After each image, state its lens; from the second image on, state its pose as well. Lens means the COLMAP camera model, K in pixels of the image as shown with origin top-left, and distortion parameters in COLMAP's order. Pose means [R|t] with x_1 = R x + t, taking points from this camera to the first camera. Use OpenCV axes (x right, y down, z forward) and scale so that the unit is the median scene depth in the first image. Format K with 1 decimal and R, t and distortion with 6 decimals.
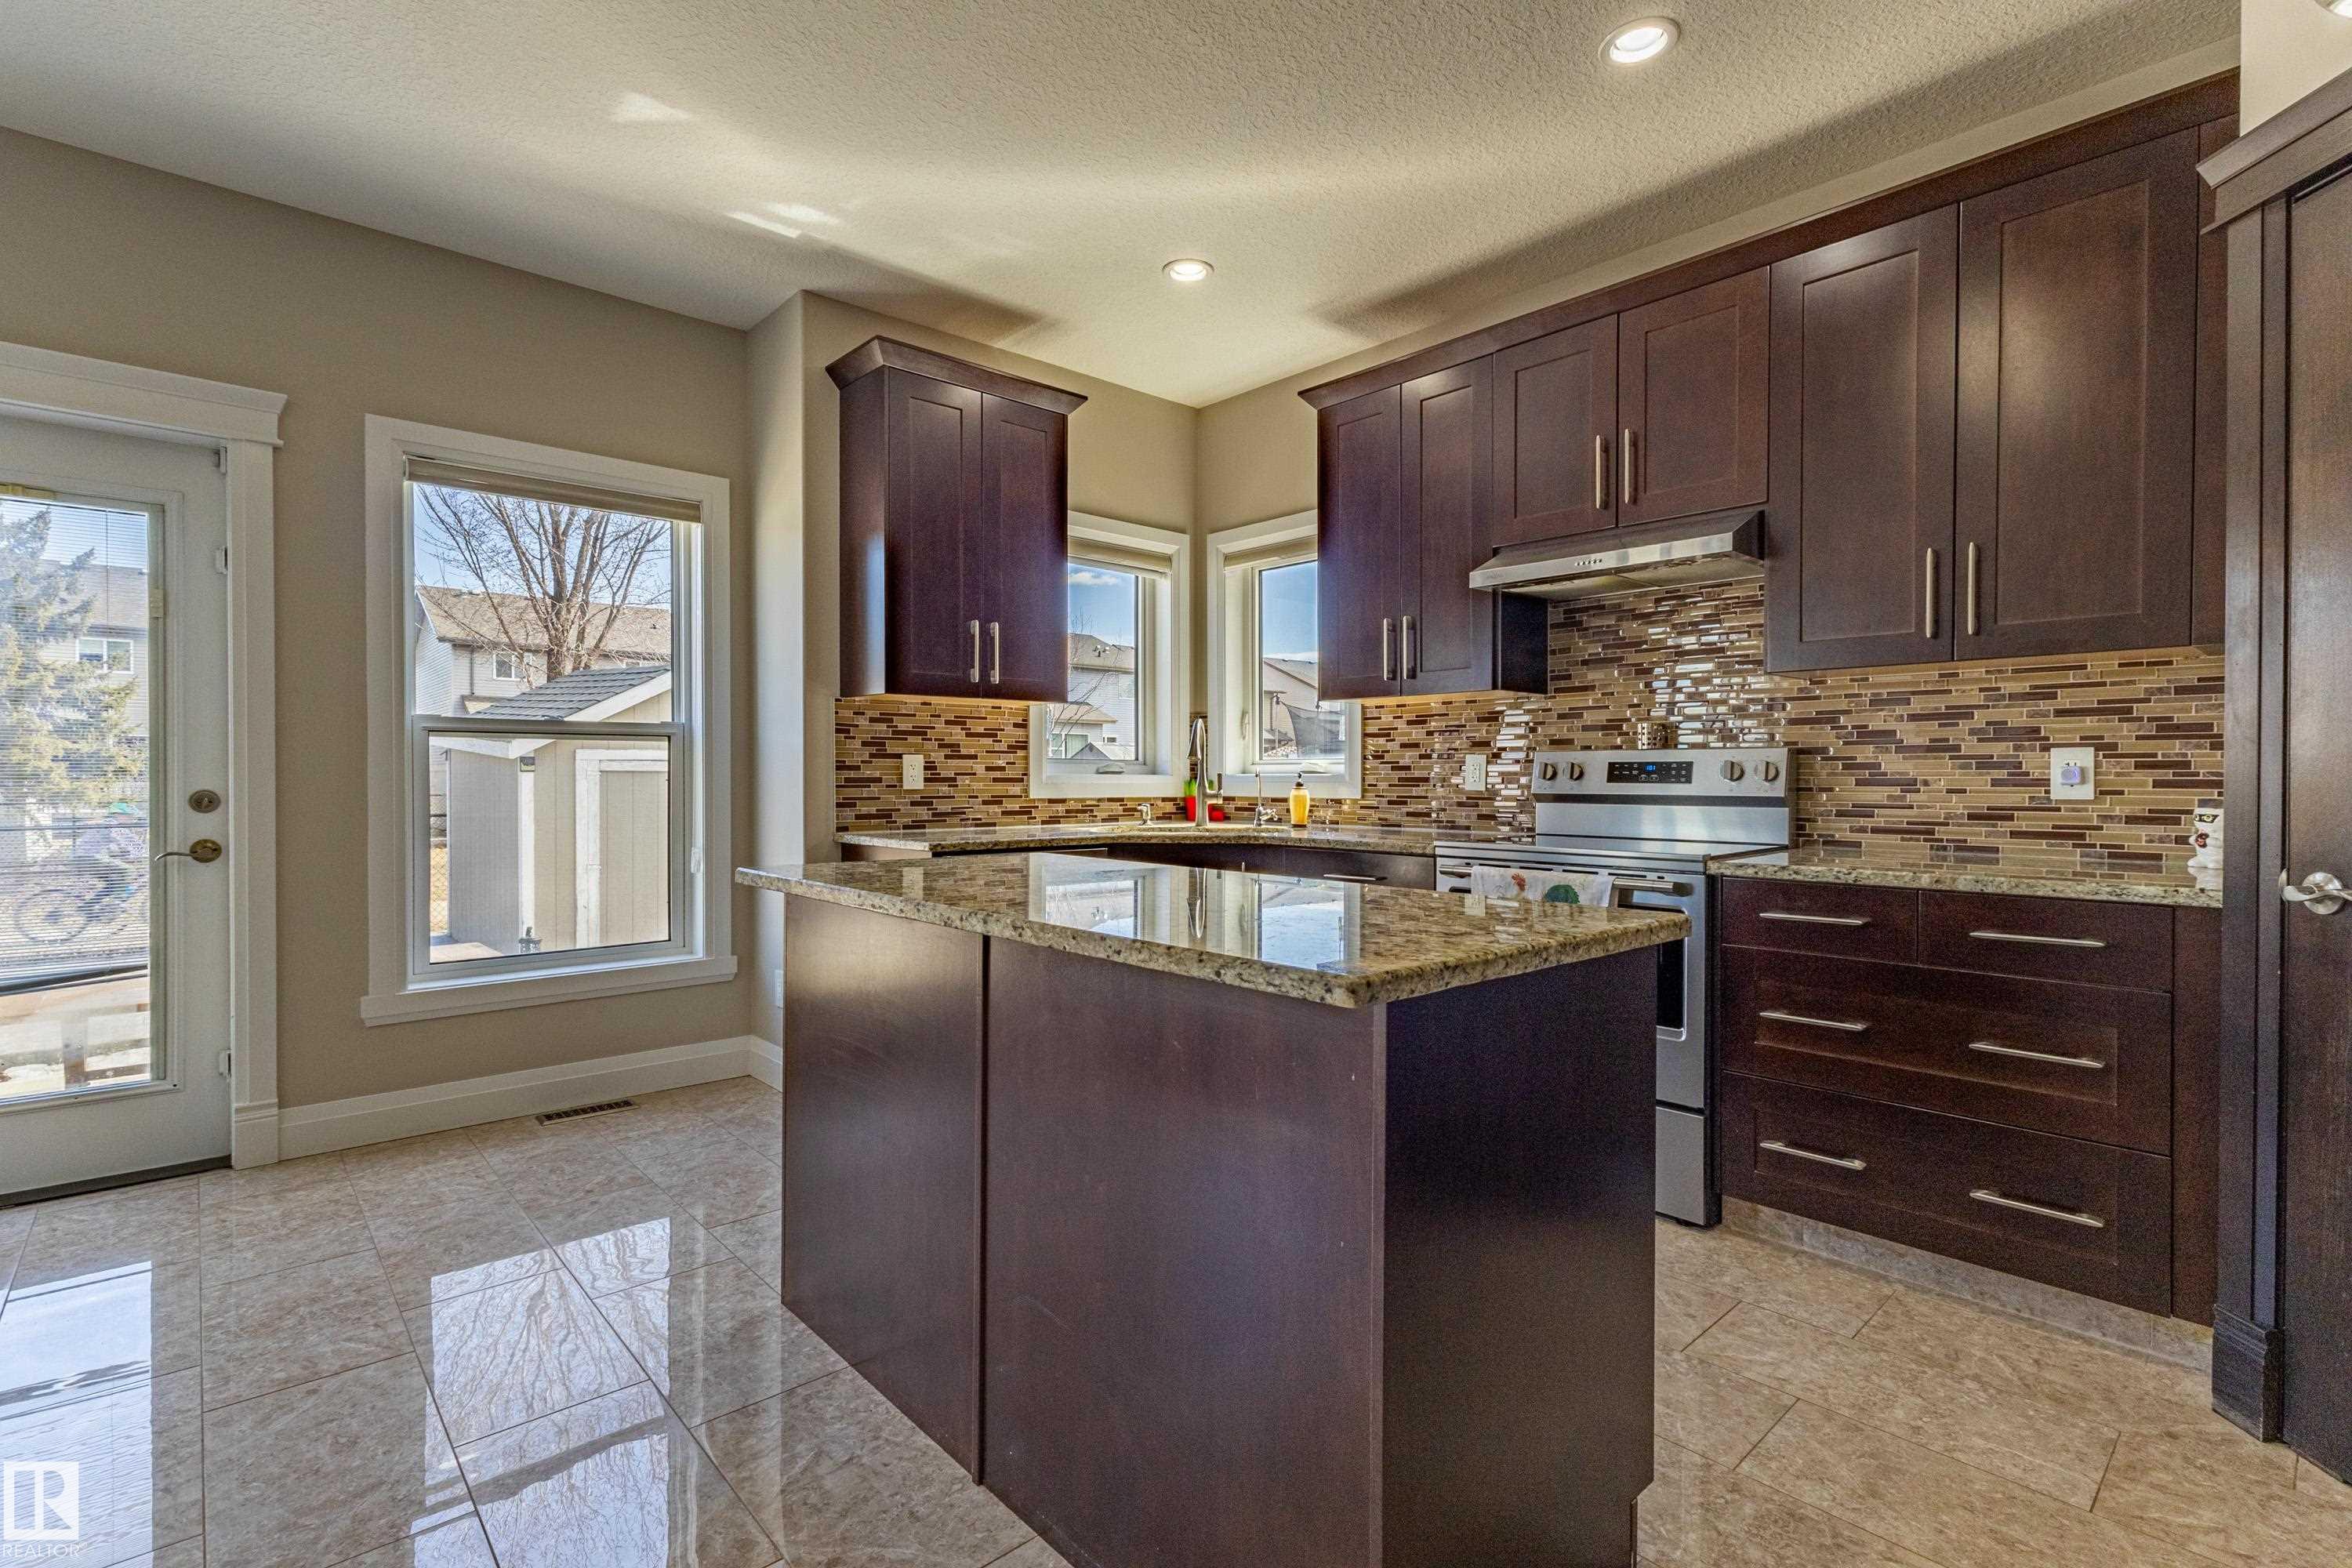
lens RADIAL K [[1089.1, 0, 1176.0], [0, 1089.1, 784.0], [0, 0, 1]] dist [0.002185, 0.000196]
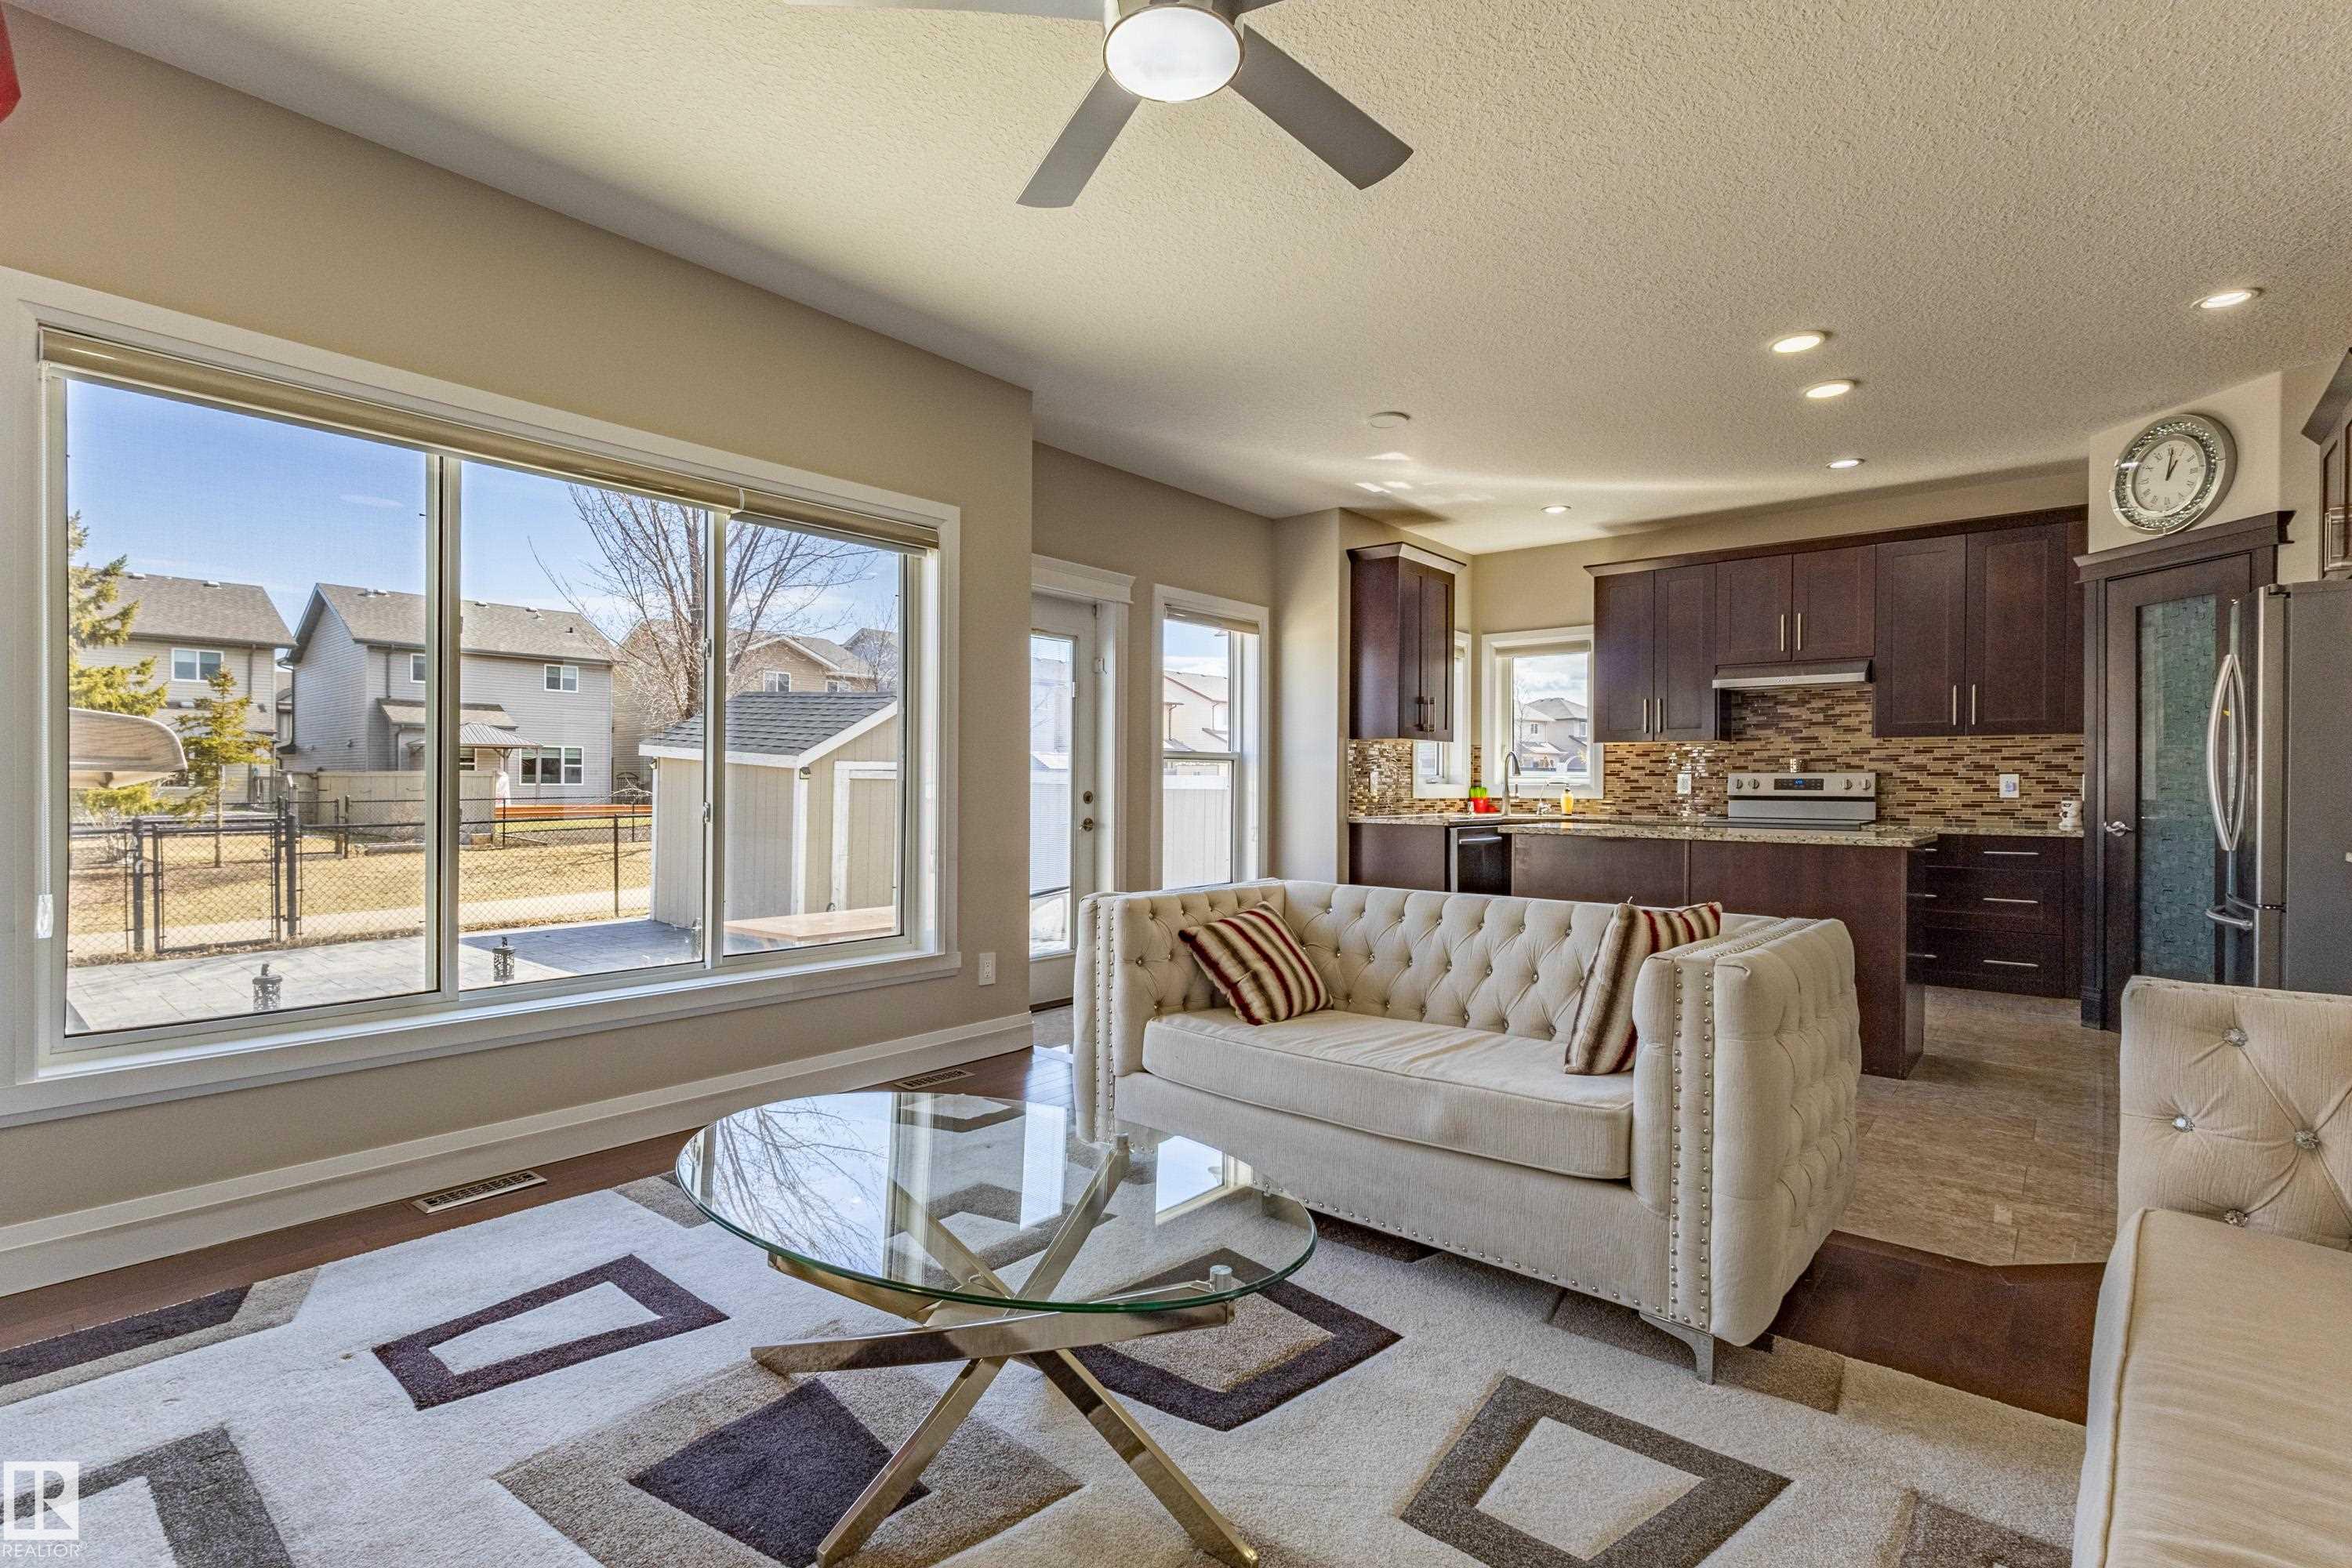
lens RADIAL K [[1089.0, 0, 1178.2], [0, 1089.0, 788.4], [0, 0, 1]] dist [0.000814, 0.000289]
pose [[0.990475, 0.003349, 0.137654, -1.012409], [-0.002851, 0.999989, -0.003812, 0.007683], [-0.137666, 0.003383, 0.990473, -0.843564]]
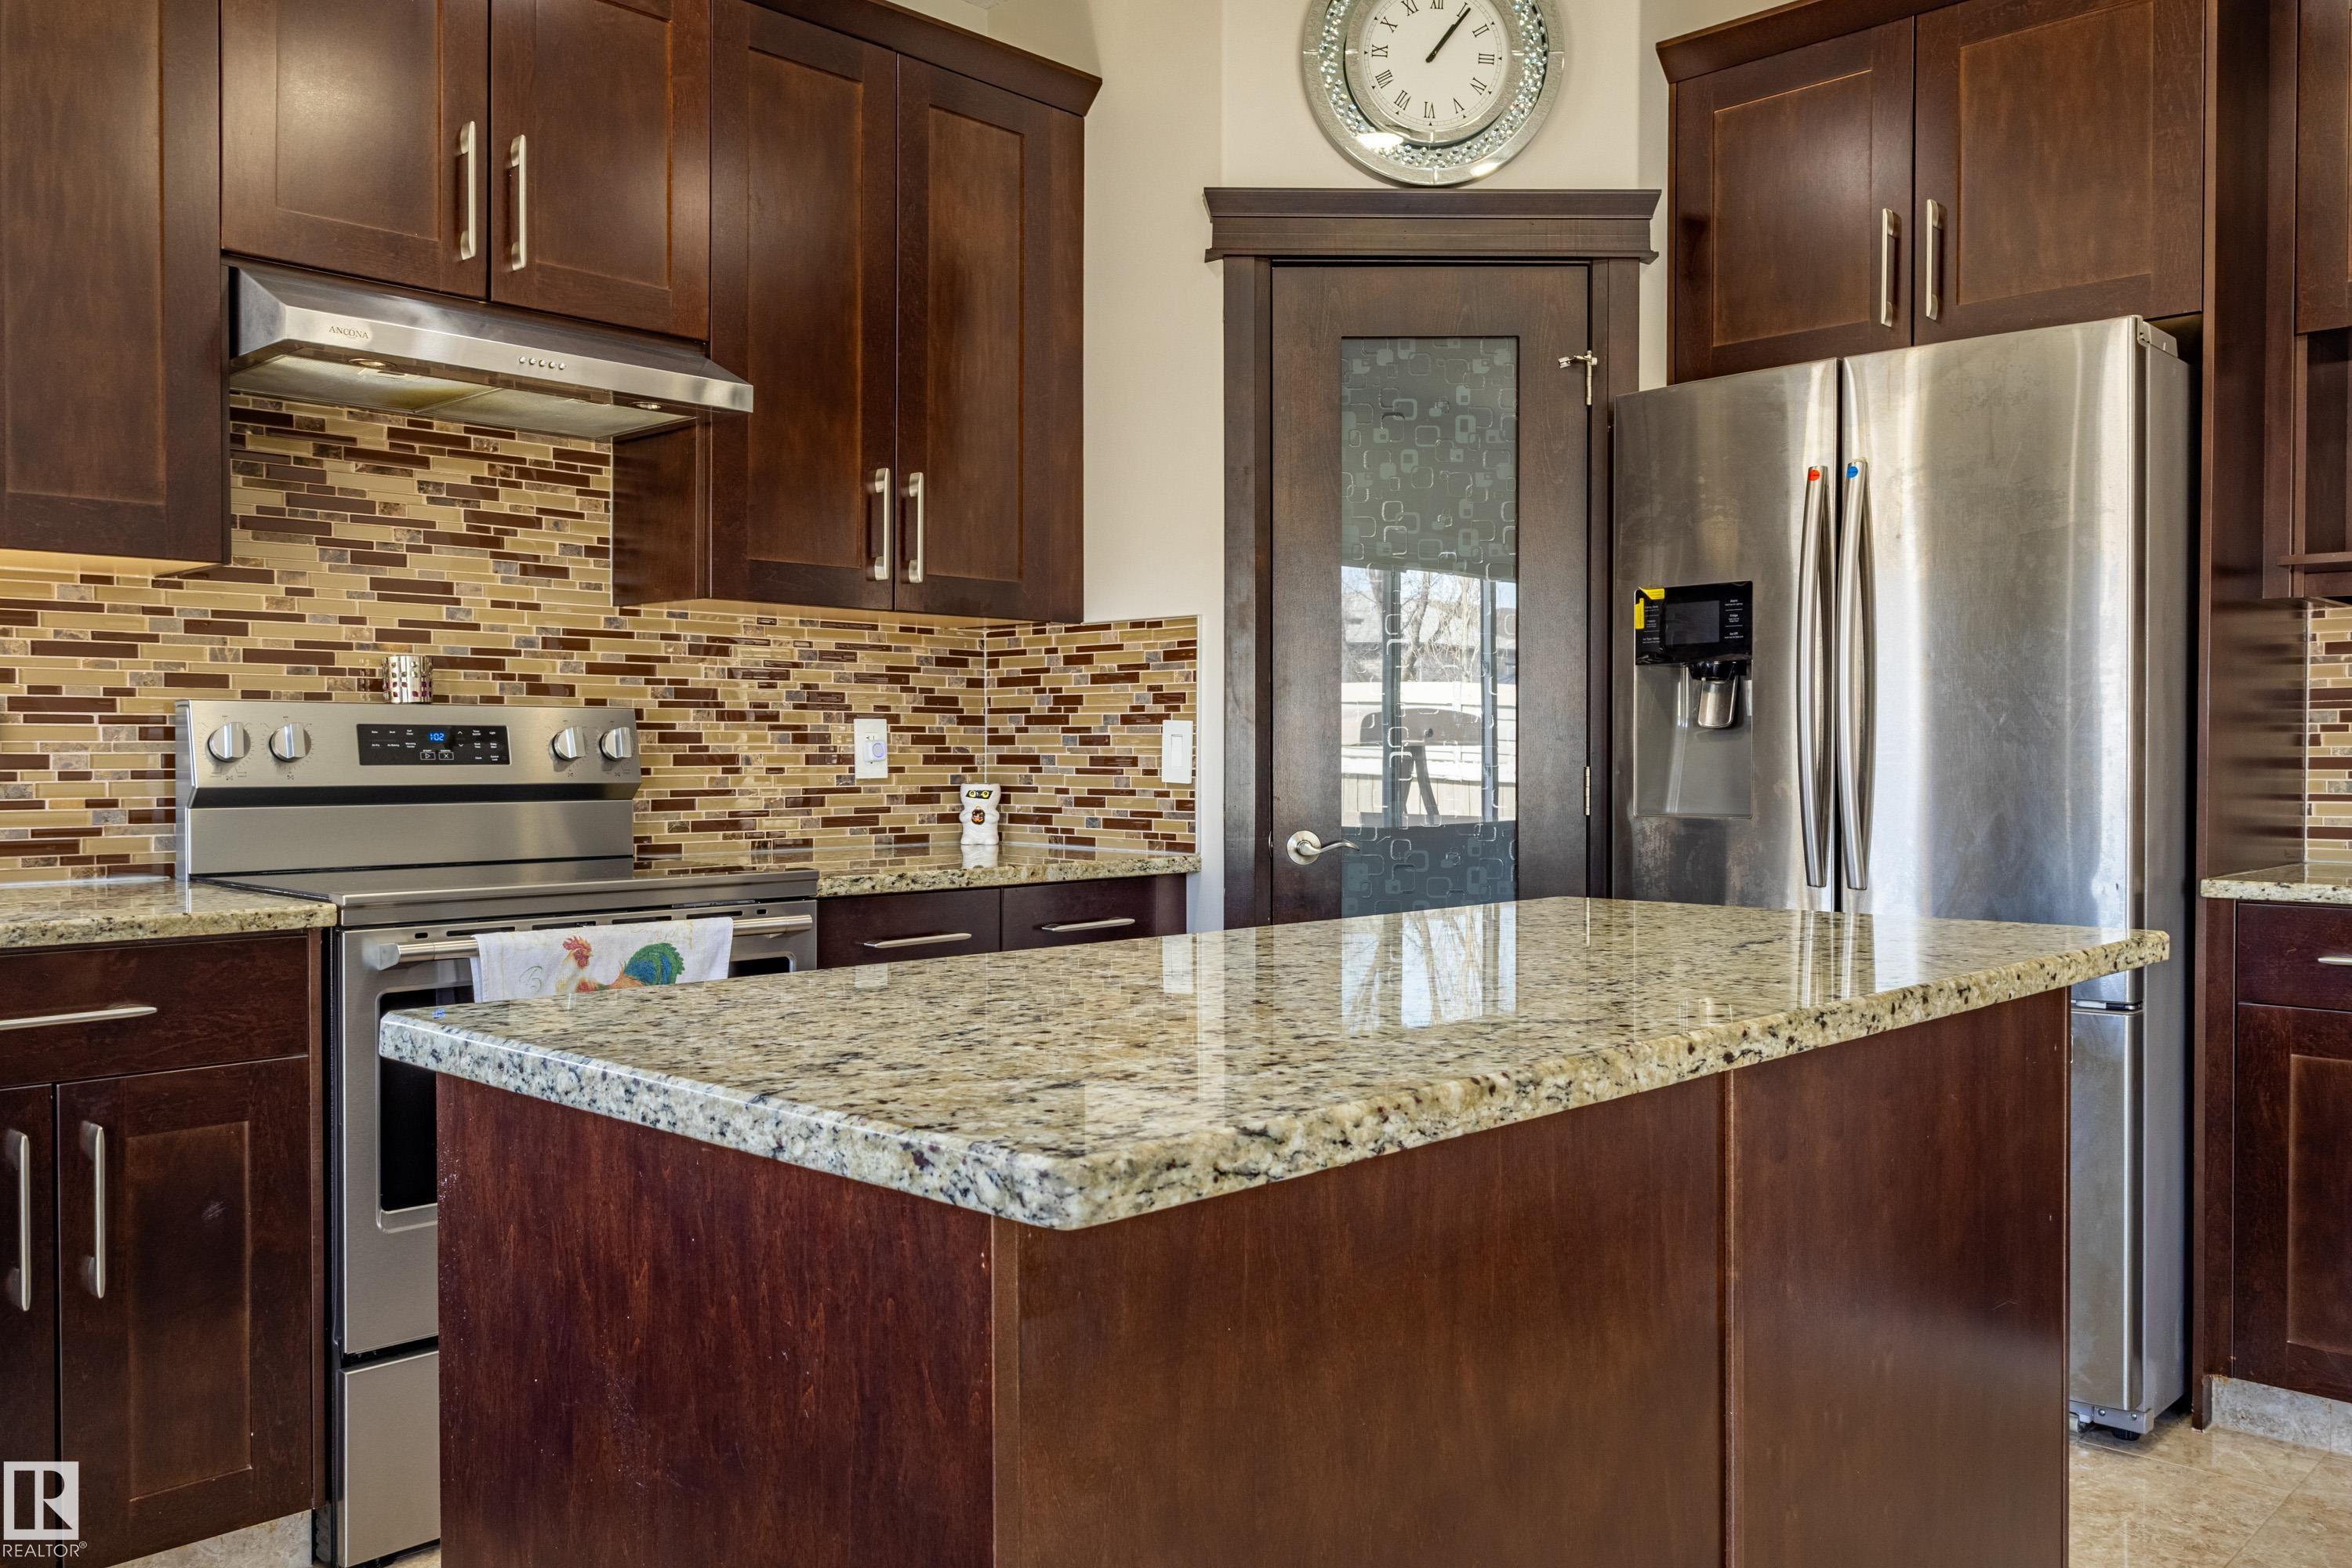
lens RADIAL K [[1856.7, 0, 1154.7], [0, 1856.7, 781.7], [0, 0, 1]] dist [-0.005814, 0.001821]
pose [[-0.063498, -0.015995, 0.997854, -0.579315], [0.007524, 0.999835, 0.016505, -0.005148], [-0.997954, 0.008556, -0.063367, 0.749593]]
